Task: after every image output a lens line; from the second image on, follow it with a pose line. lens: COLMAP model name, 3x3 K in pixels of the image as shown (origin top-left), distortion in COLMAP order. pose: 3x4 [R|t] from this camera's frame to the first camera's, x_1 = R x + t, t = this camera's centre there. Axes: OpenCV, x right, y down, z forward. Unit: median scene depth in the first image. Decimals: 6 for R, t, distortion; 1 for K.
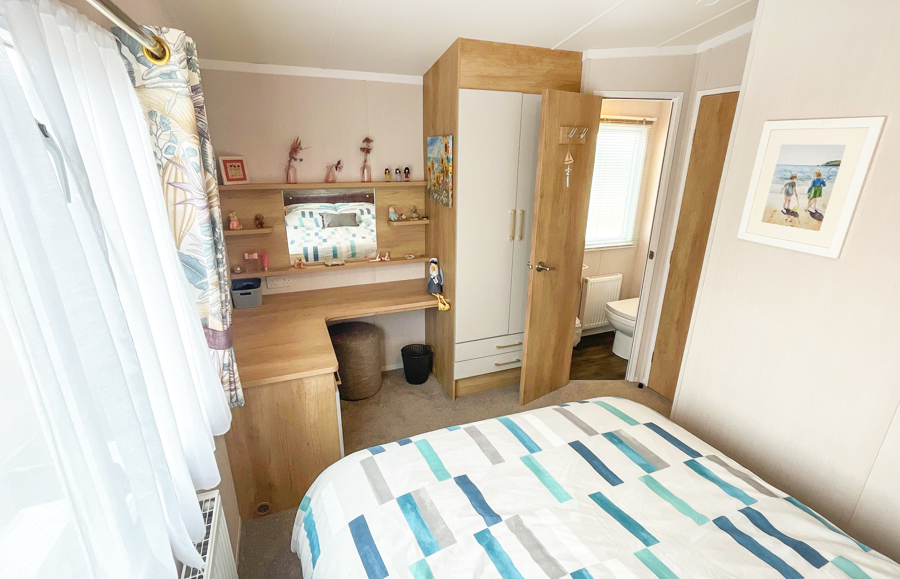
lens RADIAL K [[410.7, 0, 450.0], [0, 410.7, 289.5], [0, 0, 1]] dist [-0.000938, -0.000232]
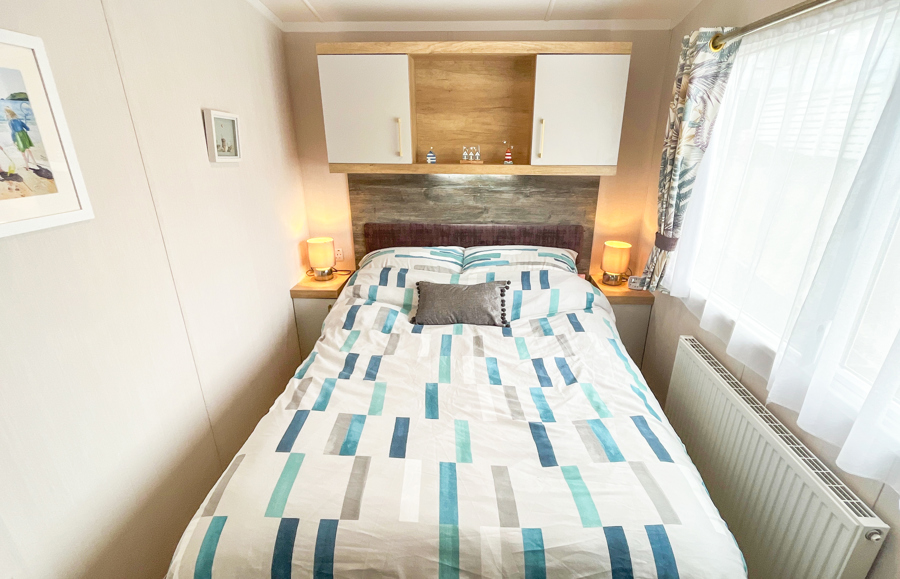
lens RADIAL K [[418.2, 0, 472.2], [0, 418.2, 291.5], [0, 0, 1]] dist [-0.017163, -0.000181]
pose [[-0.913764, -0.158202, 0.374176, -0.092272], [0.117190, 0.779253, 0.615655, -0.385164], [-0.388976, 0.606413, -0.693513, 1.382143]]
